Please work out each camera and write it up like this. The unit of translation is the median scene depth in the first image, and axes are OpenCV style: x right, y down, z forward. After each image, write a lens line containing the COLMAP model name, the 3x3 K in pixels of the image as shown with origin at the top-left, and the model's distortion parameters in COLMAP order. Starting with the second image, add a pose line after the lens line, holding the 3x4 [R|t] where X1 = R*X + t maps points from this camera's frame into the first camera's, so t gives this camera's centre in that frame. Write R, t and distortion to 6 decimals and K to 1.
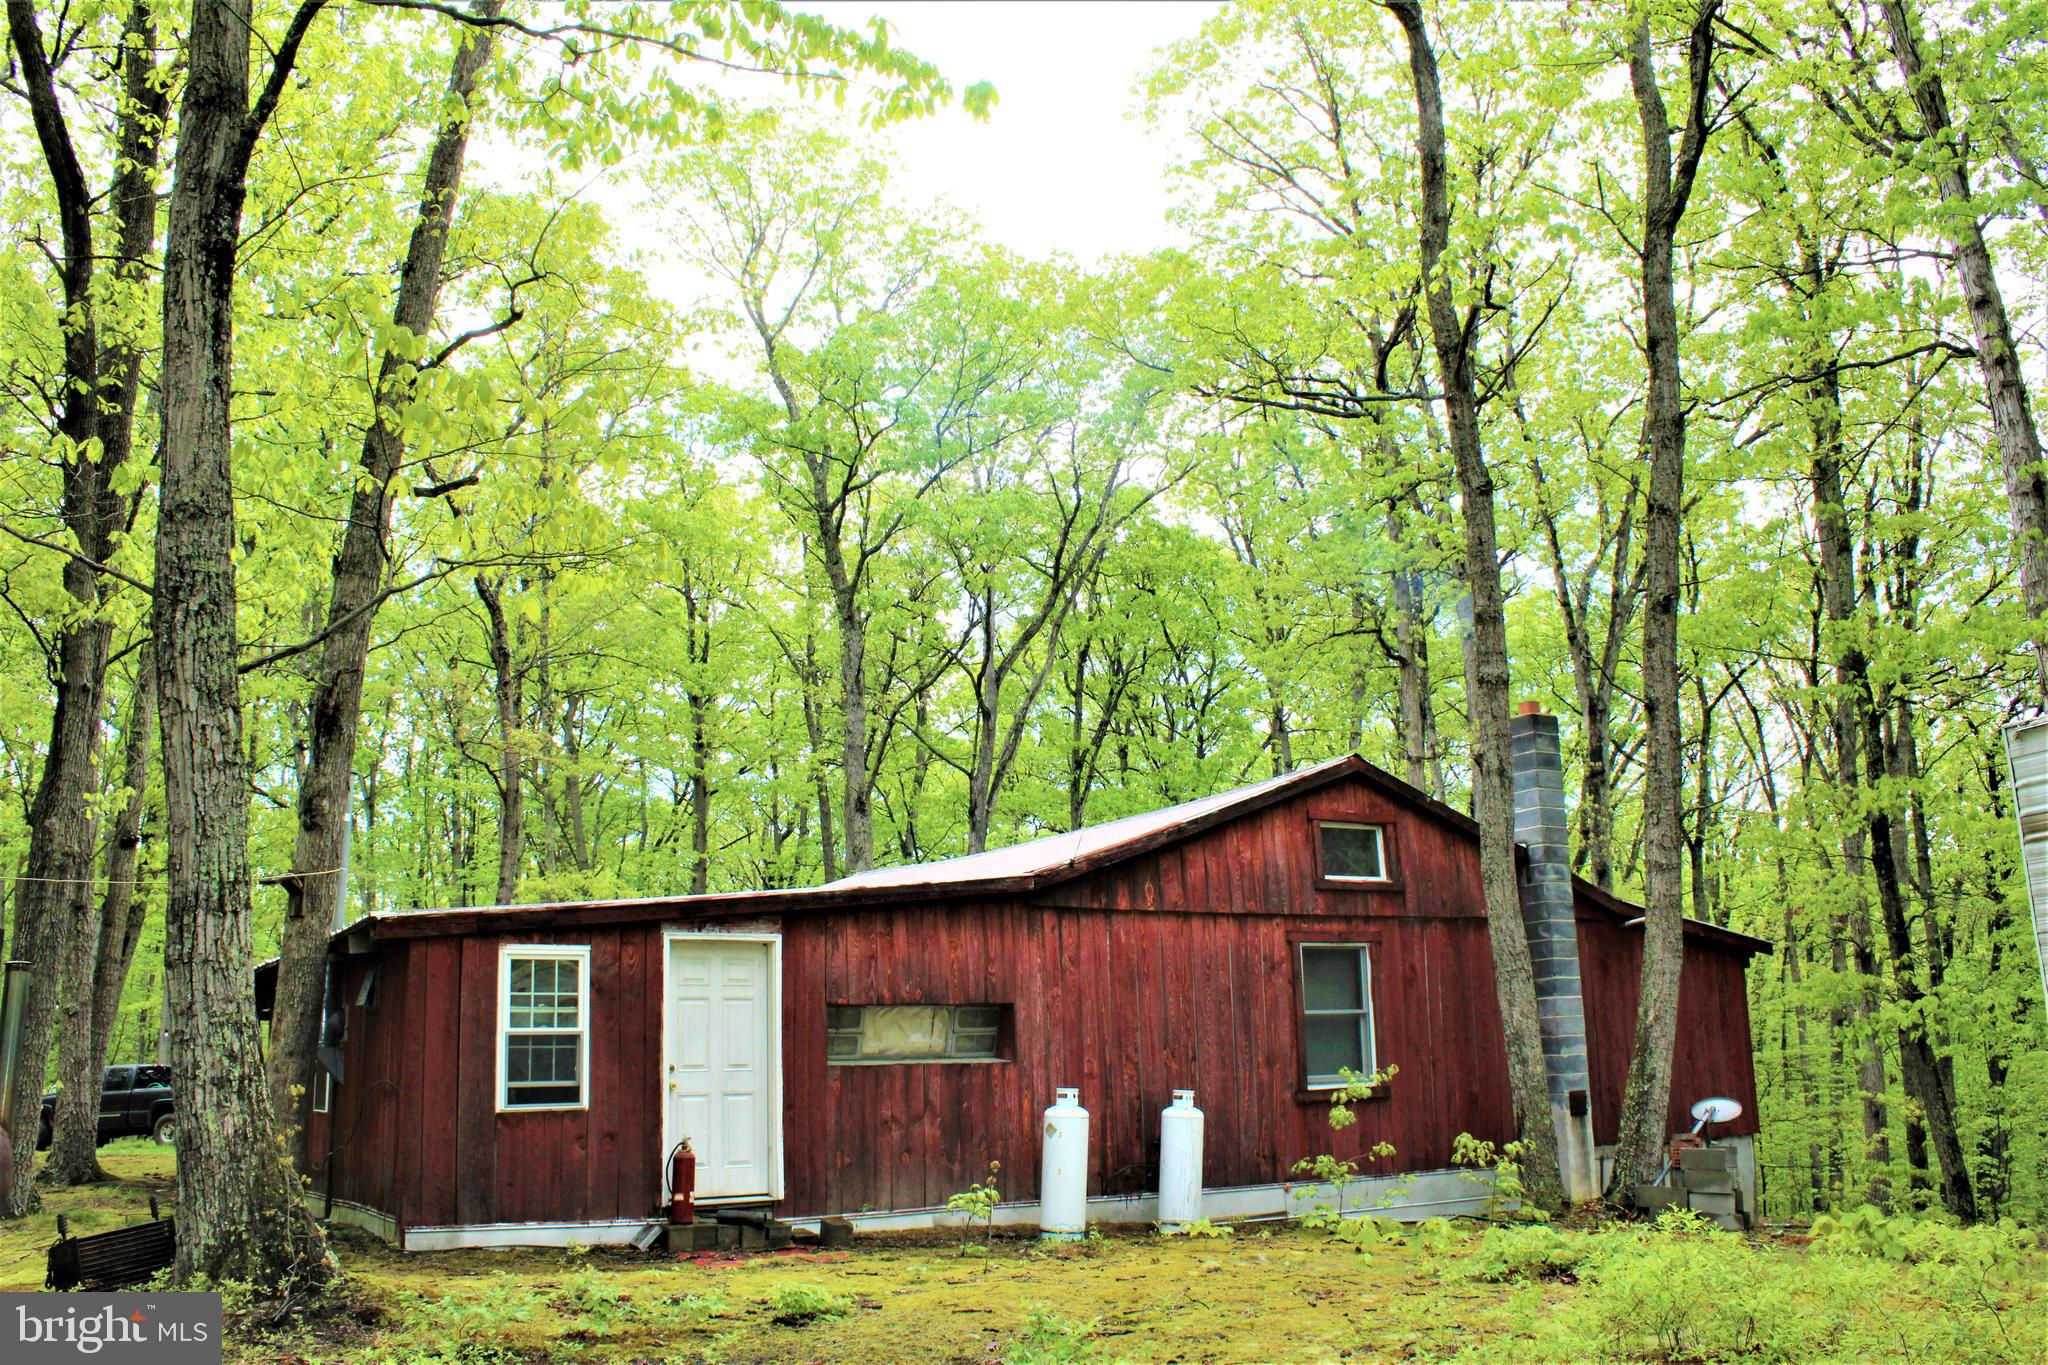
lens RADIAL K [[1701.3, 0, 1034.3], [0, 1701.3, 671.9], [0, 0, 1]] dist [-0.136516, 0.075260]
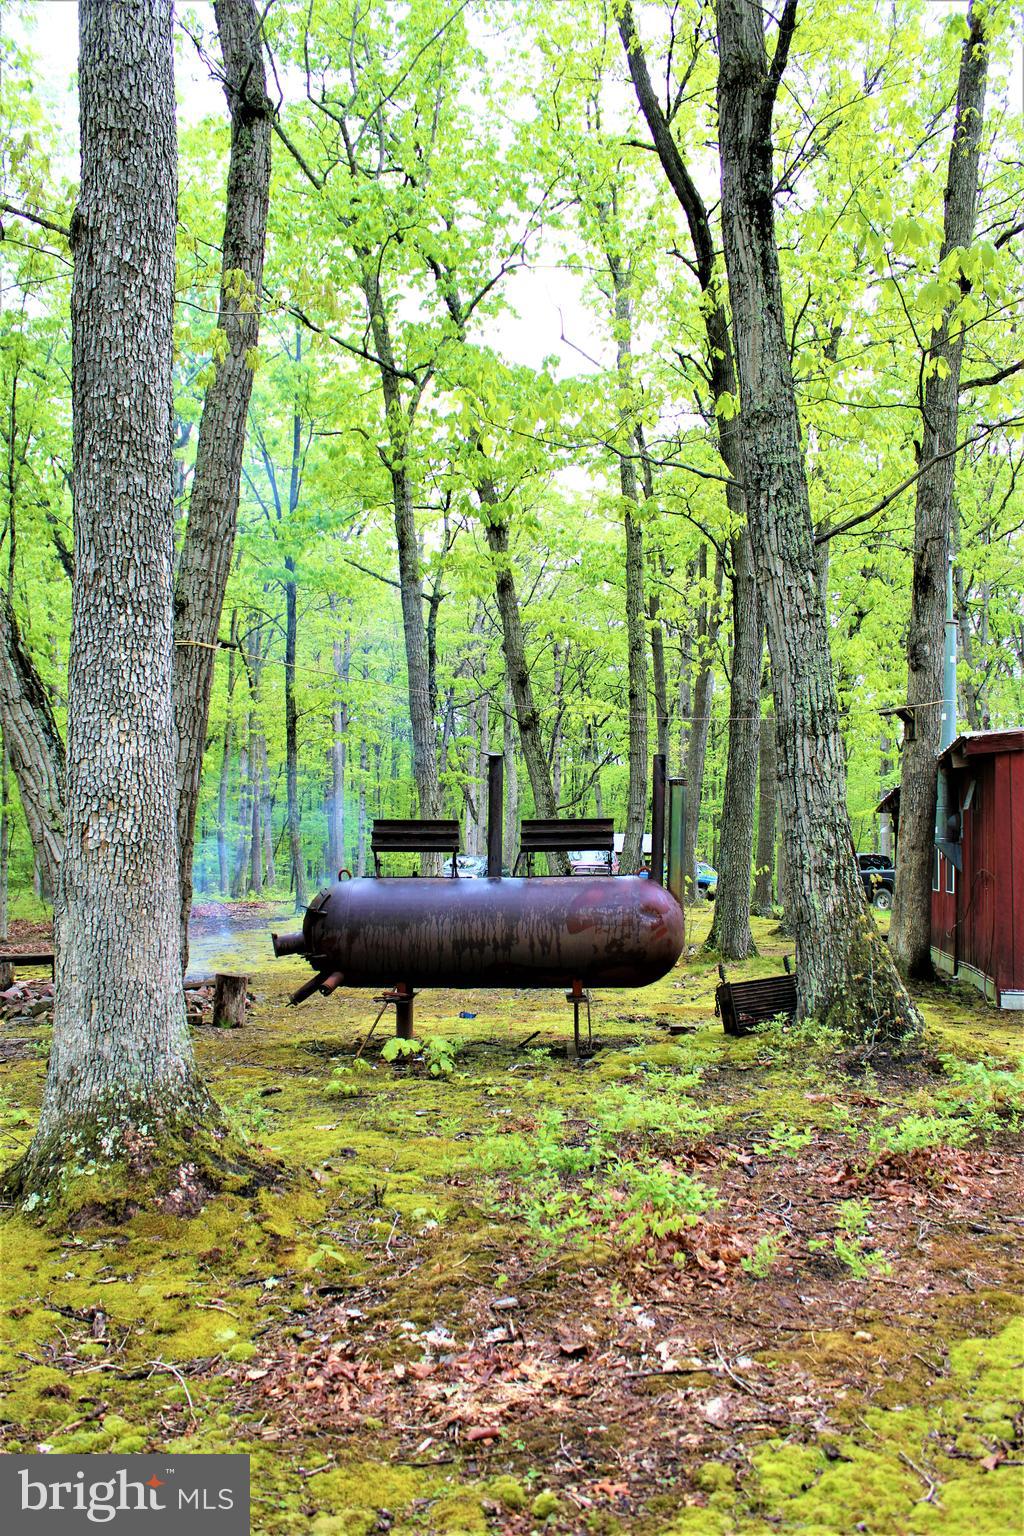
lens RADIAL K [[1276.0, 0, 508.9], [0, 1276.0, 765.0], [0, 0, 1]] dist [-0.136516, 0.075260]
pose [[0.709104, -0.012692, -0.704989, 0.014351], [0.126228, 0.985971, 0.109215, 0.032110], [0.693713, -0.166434, 0.700758, 0.157099]]
